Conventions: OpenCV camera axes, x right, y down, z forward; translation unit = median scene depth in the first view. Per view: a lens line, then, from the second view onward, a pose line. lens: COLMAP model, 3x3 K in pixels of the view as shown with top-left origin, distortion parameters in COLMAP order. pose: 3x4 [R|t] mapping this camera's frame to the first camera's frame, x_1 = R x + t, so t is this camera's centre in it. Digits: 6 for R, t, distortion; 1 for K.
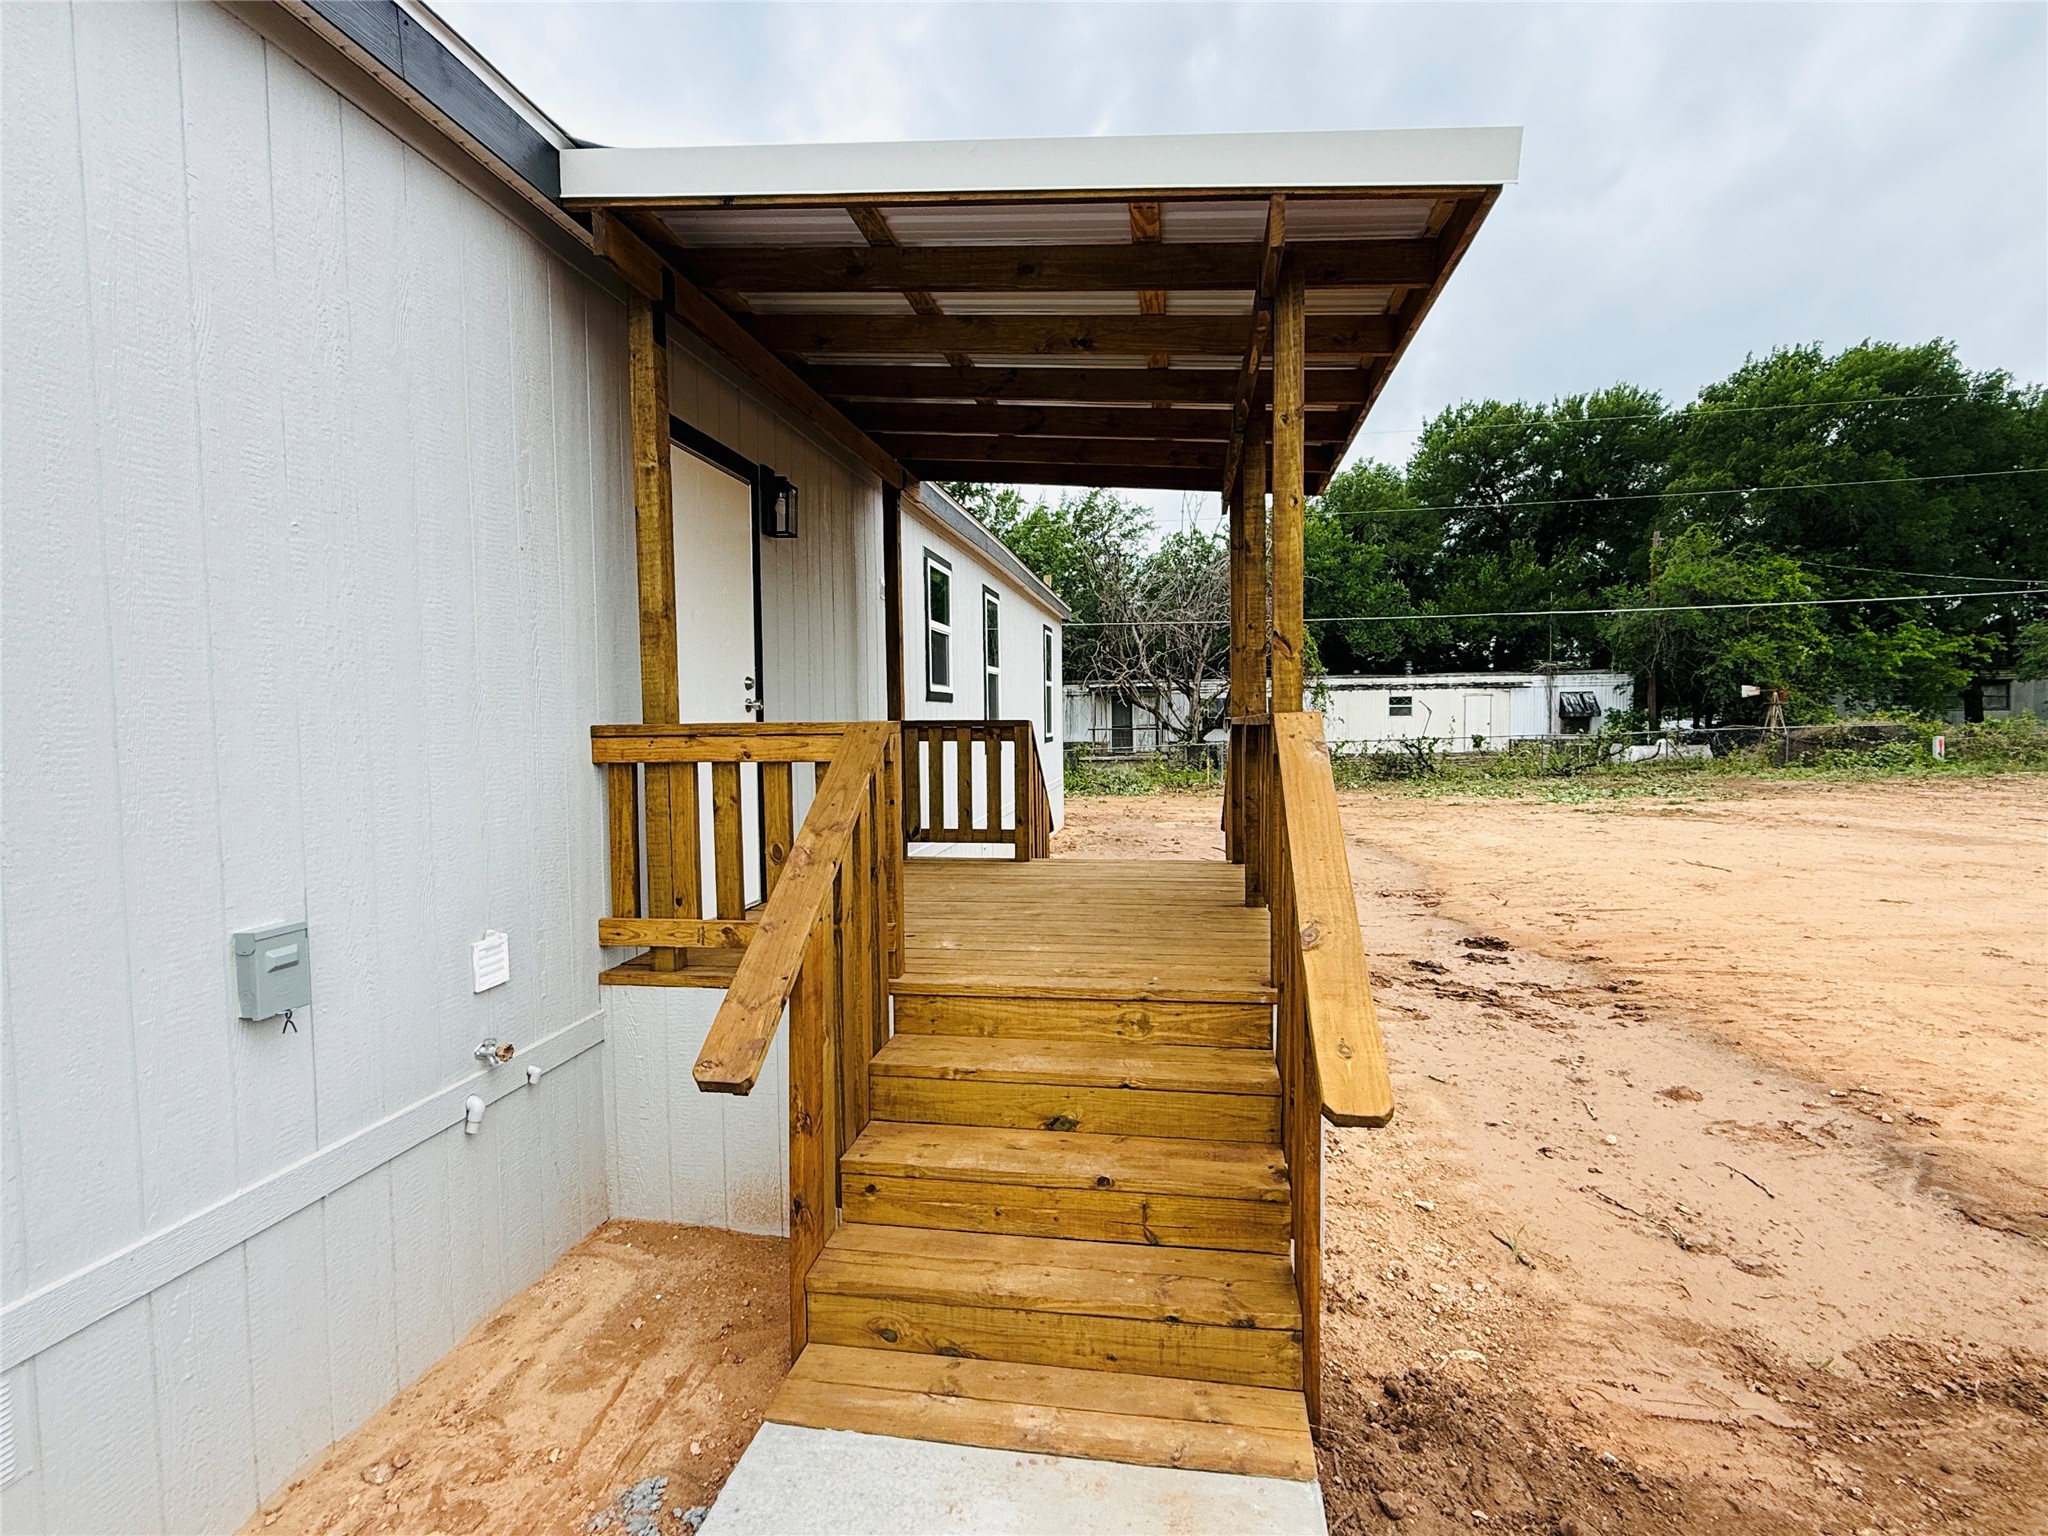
lens RADIAL K [[1031.0, 0, 1024.0], [0, 1031.0, 768.0], [0, 0, 1]] dist [0.000827, 0.000612]
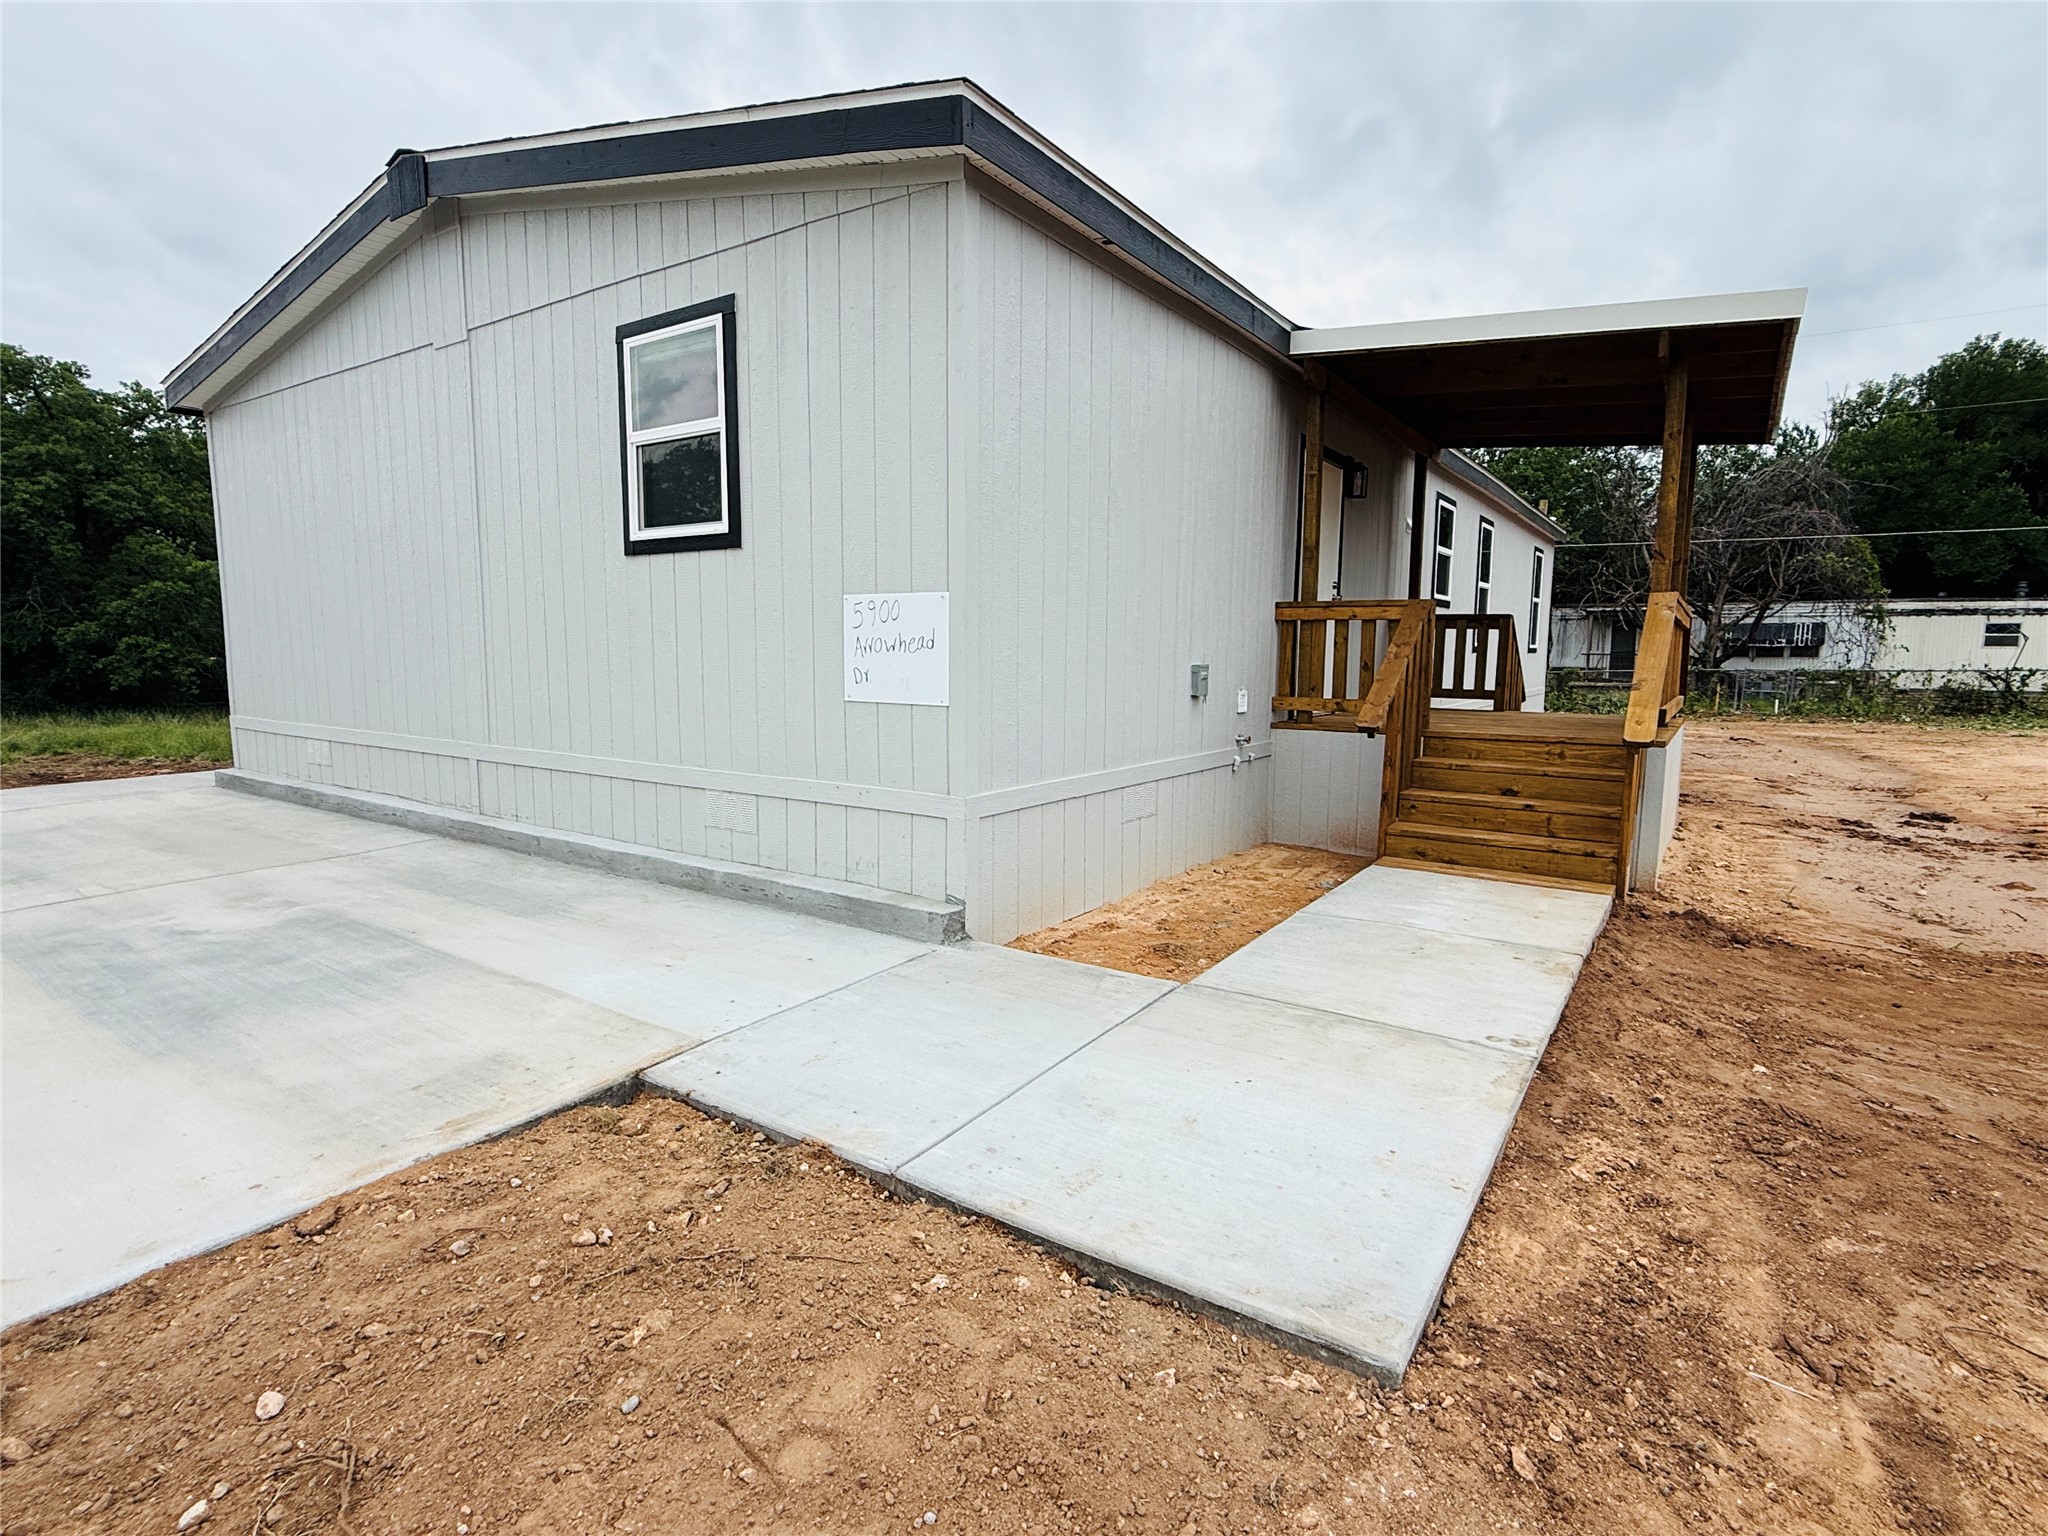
lens RADIAL K [[1031.0, 0, 1024.0], [0, 1031.0, 768.0], [0, 0, 1]] dist [0.000827, 0.000612]
pose [[0.904884, 0.069880, -0.419882, 0.008194], [-0.040710, 0.996118, 0.078047, 0.076386], [0.423706, -0.053531, 0.904216, -0.563054]]
